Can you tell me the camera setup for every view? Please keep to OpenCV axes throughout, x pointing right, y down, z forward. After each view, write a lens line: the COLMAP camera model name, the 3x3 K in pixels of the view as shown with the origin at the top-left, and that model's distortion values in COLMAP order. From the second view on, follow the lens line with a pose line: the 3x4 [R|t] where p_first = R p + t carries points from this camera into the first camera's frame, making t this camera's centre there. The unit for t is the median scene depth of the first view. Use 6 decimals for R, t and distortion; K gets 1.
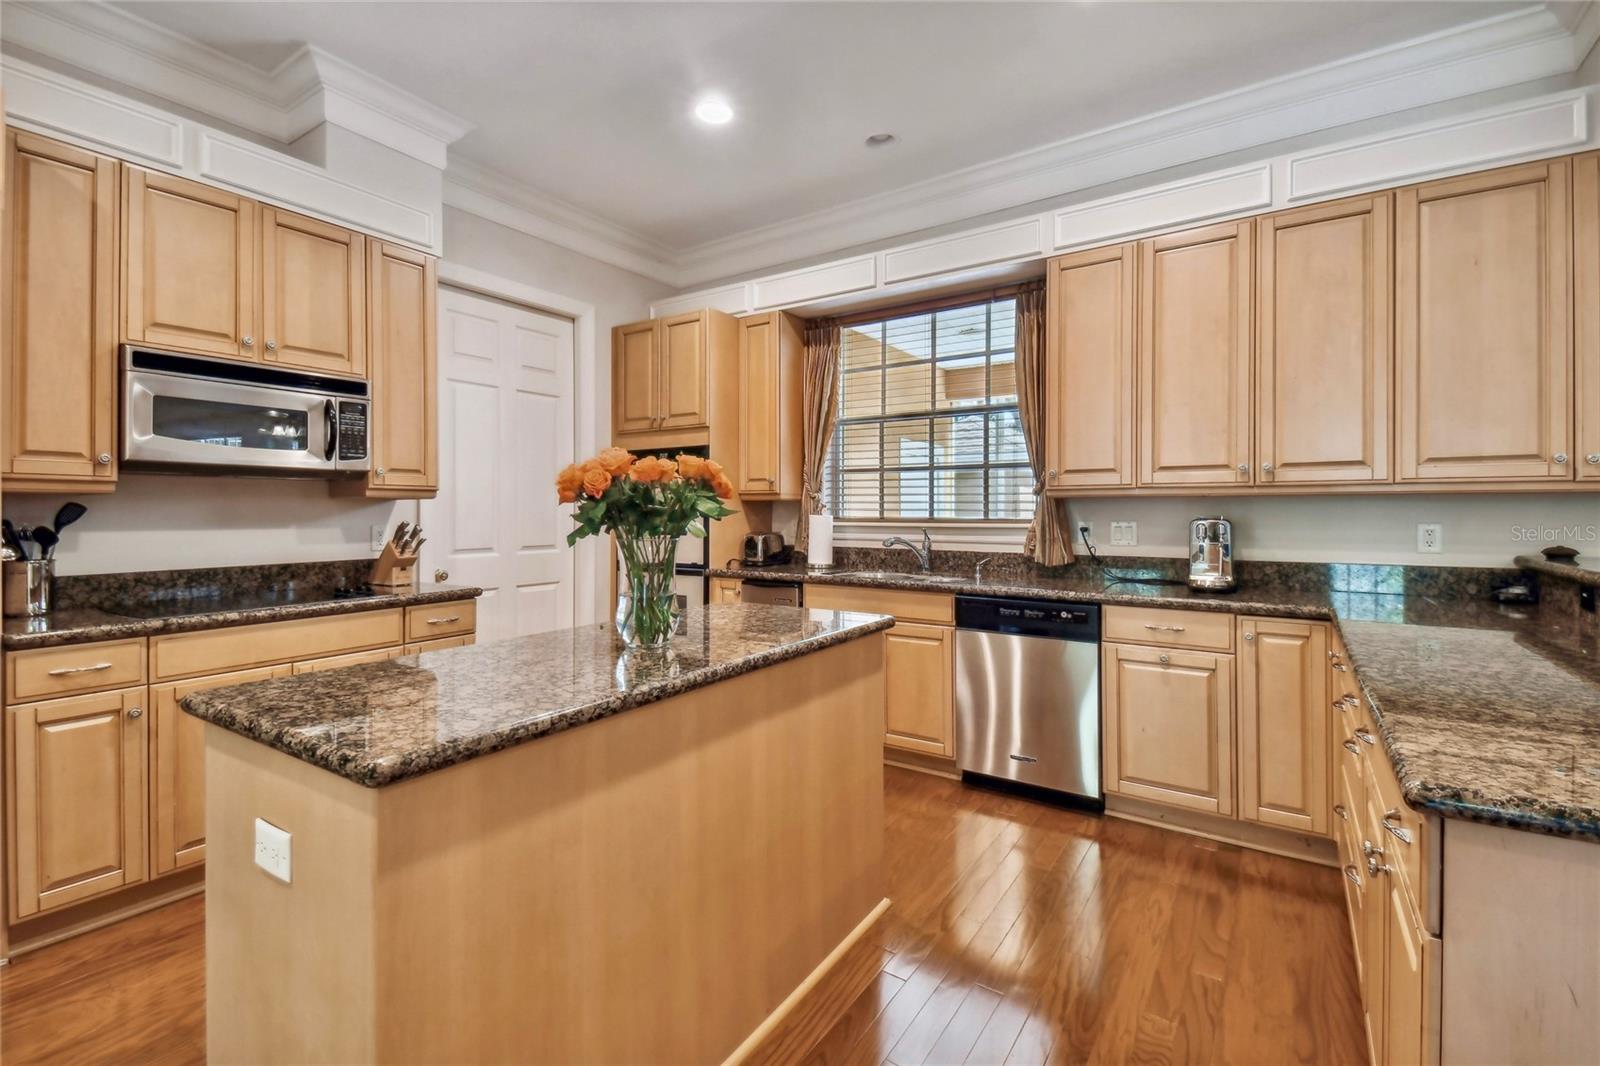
lens RADIAL K [[714.6, 0, 800.4], [0, 714.6, 501.7], [0, 0, 1]] dist [0.037254, -0.016434]
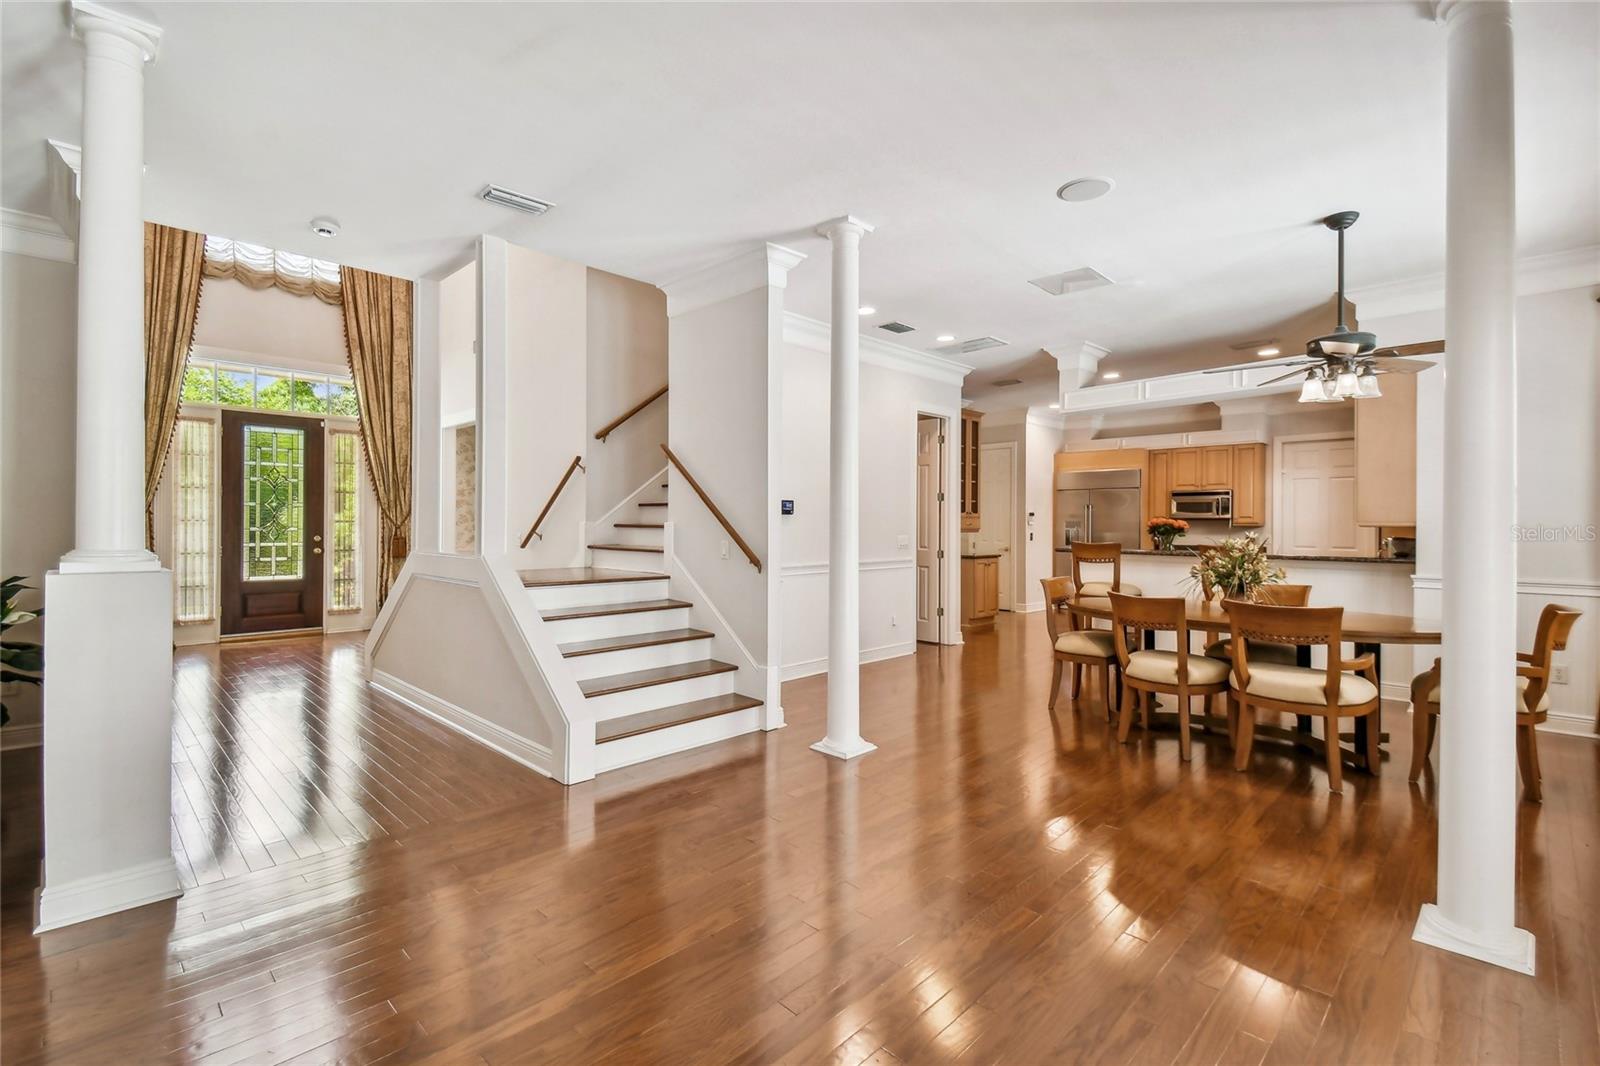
lens RADIAL K [[711.0, 0, 797.2], [0, 711.0, 524.1], [0, 0, 1]] dist [0.033111, -0.016860]
pose [[-0.198819, -0.003591, -0.980030, 2.915961], [0.002684, 0.999988, -0.004209, -0.006026], [0.980033, -0.003467, -0.198806, -0.275967]]
